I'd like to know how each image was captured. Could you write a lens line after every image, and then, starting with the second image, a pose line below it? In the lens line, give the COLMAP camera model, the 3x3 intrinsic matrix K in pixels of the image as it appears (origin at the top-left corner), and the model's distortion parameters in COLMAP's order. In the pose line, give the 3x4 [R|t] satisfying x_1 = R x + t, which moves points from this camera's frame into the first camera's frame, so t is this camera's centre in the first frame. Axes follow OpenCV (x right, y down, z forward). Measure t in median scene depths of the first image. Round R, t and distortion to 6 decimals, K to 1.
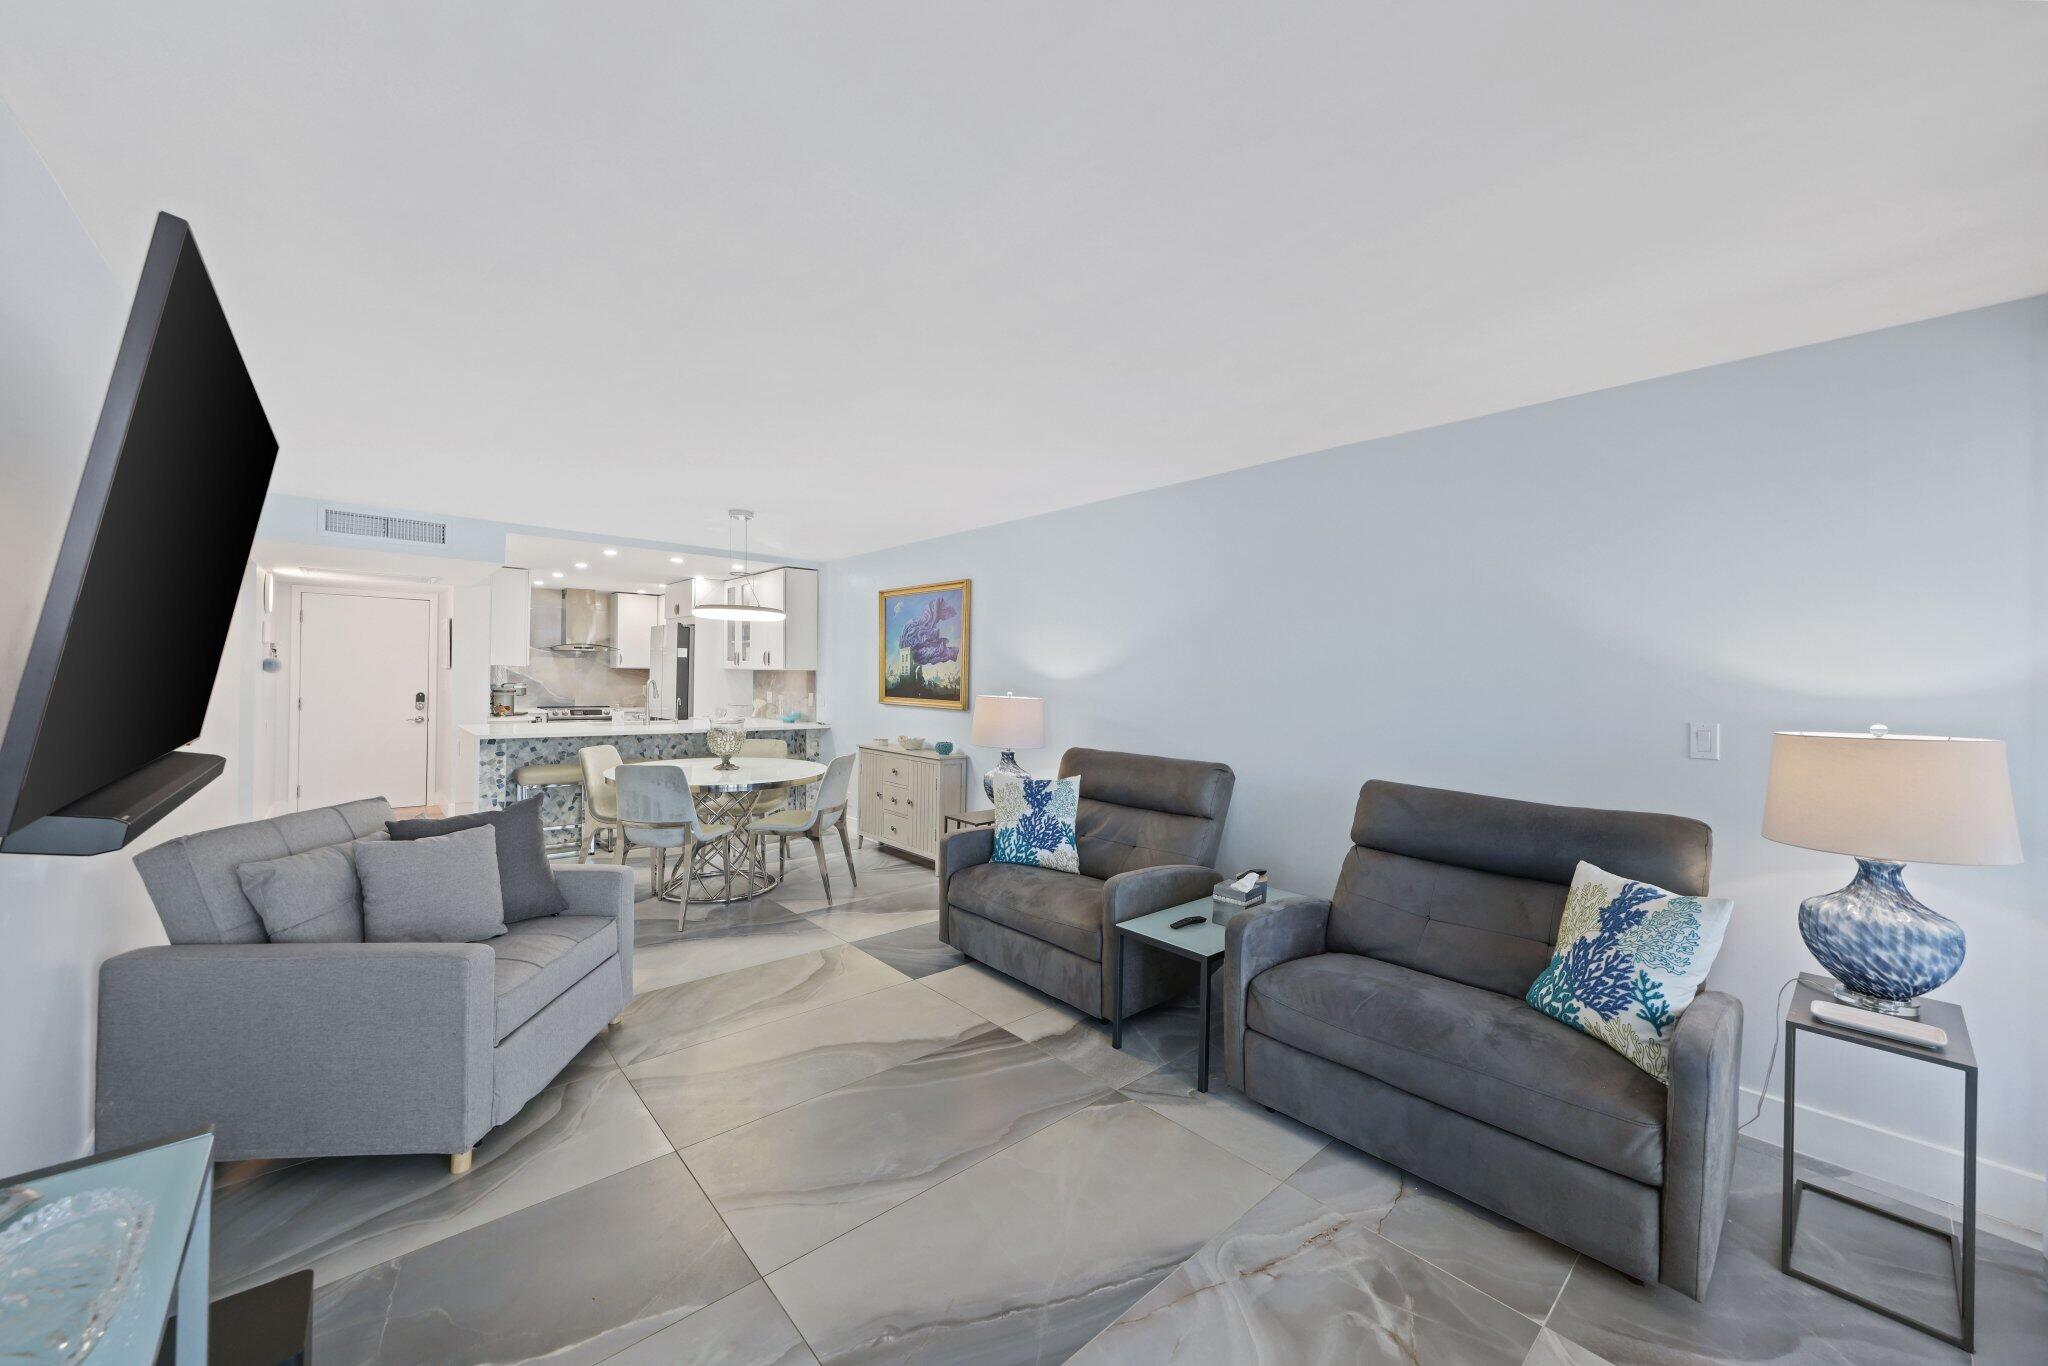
lens RADIAL K [[755.6, 0, 1022.3], [0, 755.6, 671.6], [0, 0, 1]] dist [-0.001327, -0.000090]
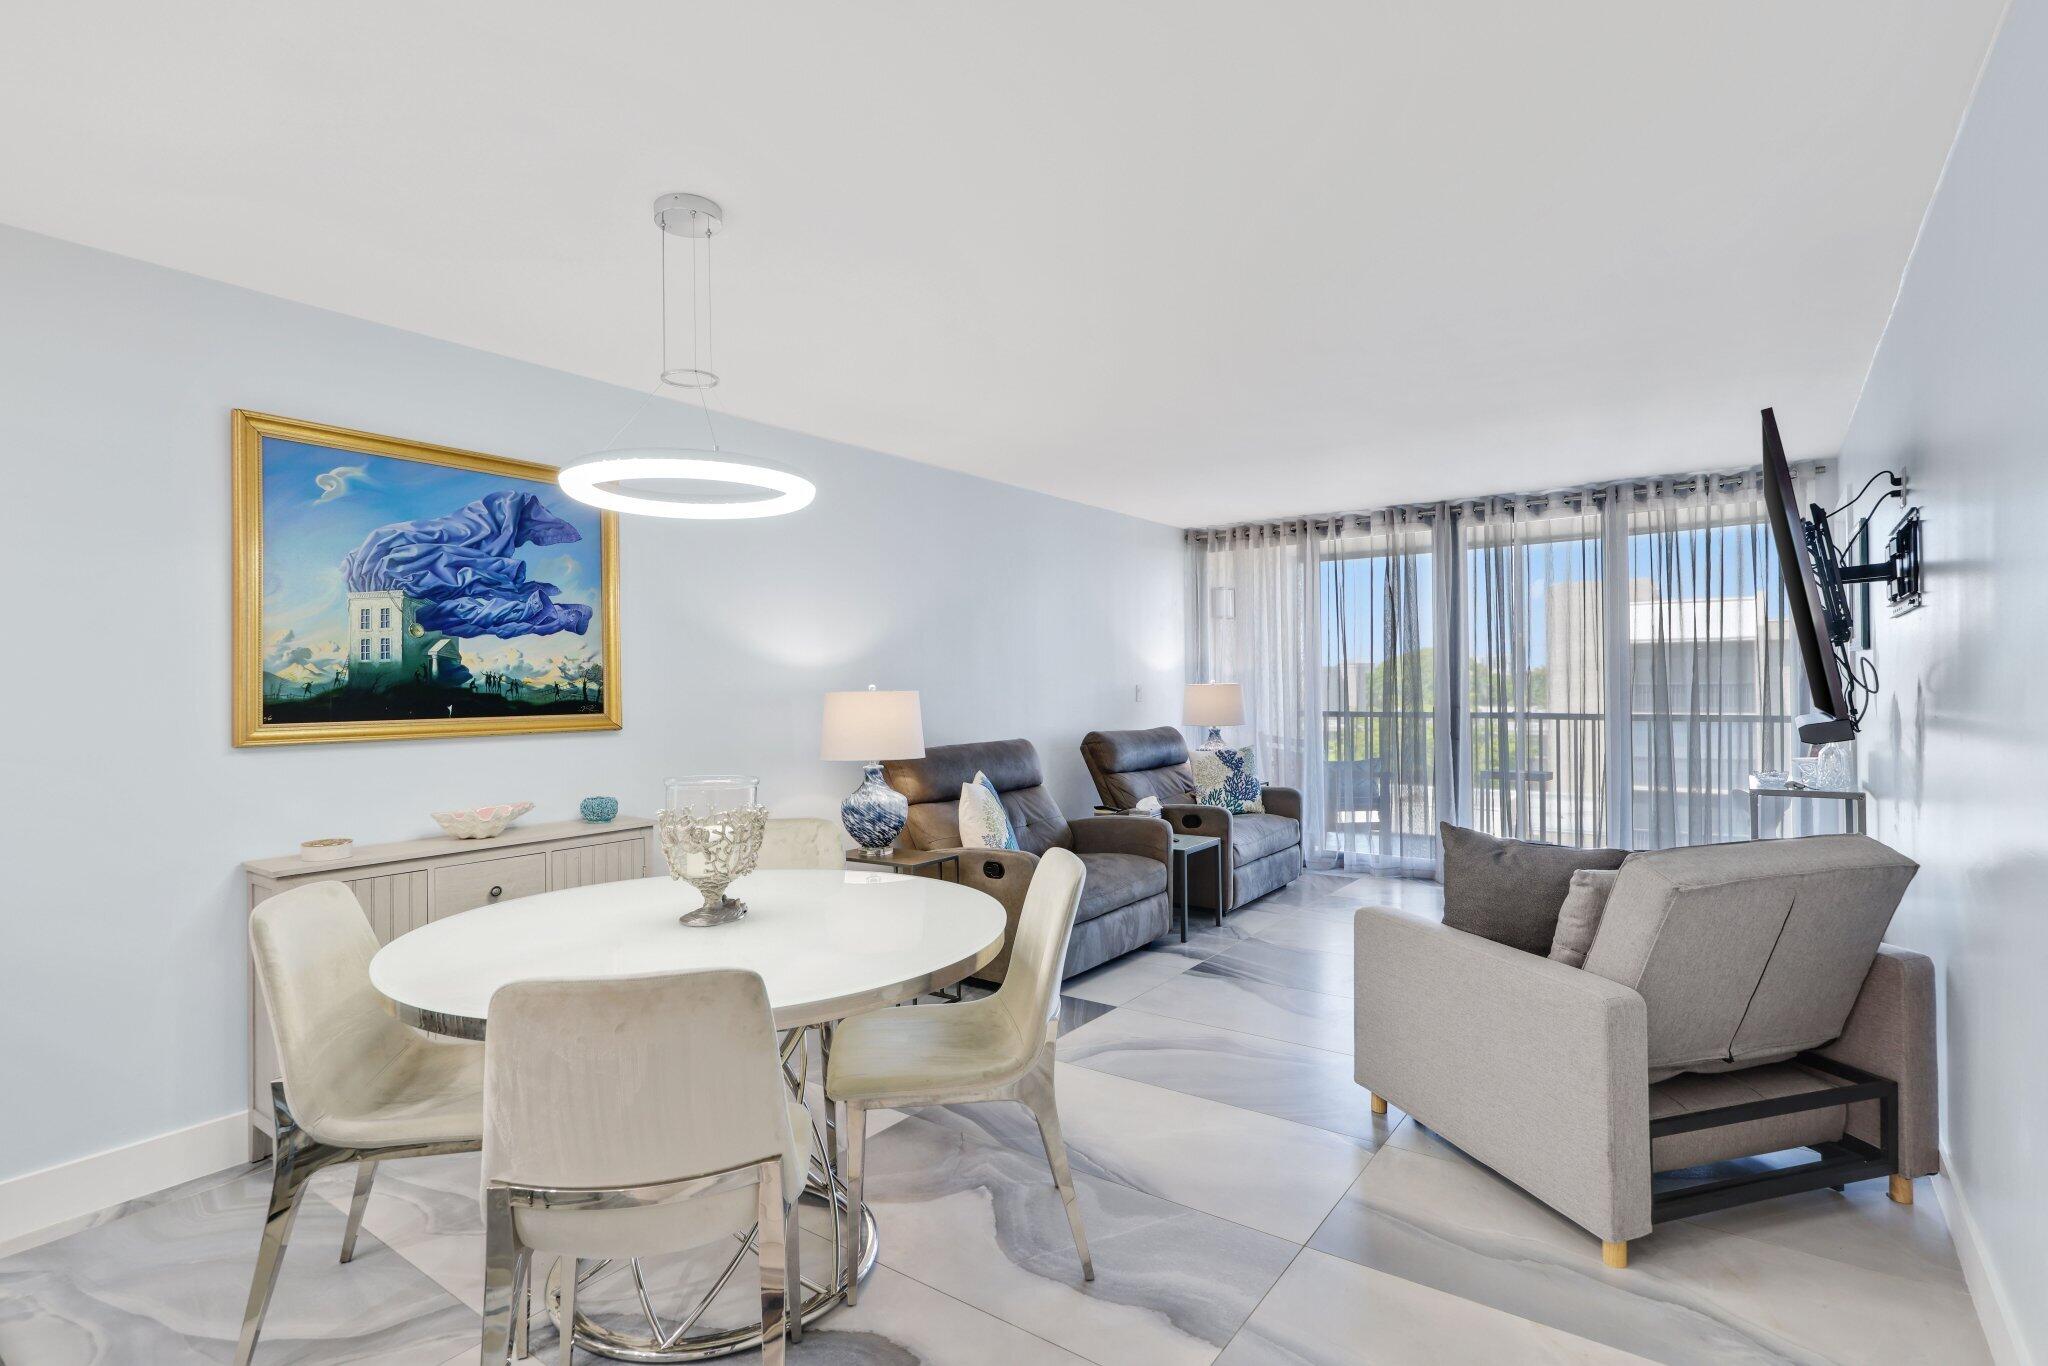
lens RADIAL K [[1006.7, 0, 1021.1], [0, 1006.7, 683.3], [0, 0, 1]] dist [0.003636, 0.000207]
pose [[-0.213714, -0.017331, 0.976743, -0.771681], [0.000916, 0.999839, 0.017942, 0.006905], [-0.976896, 0.004730, -0.213663, 0.835227]]
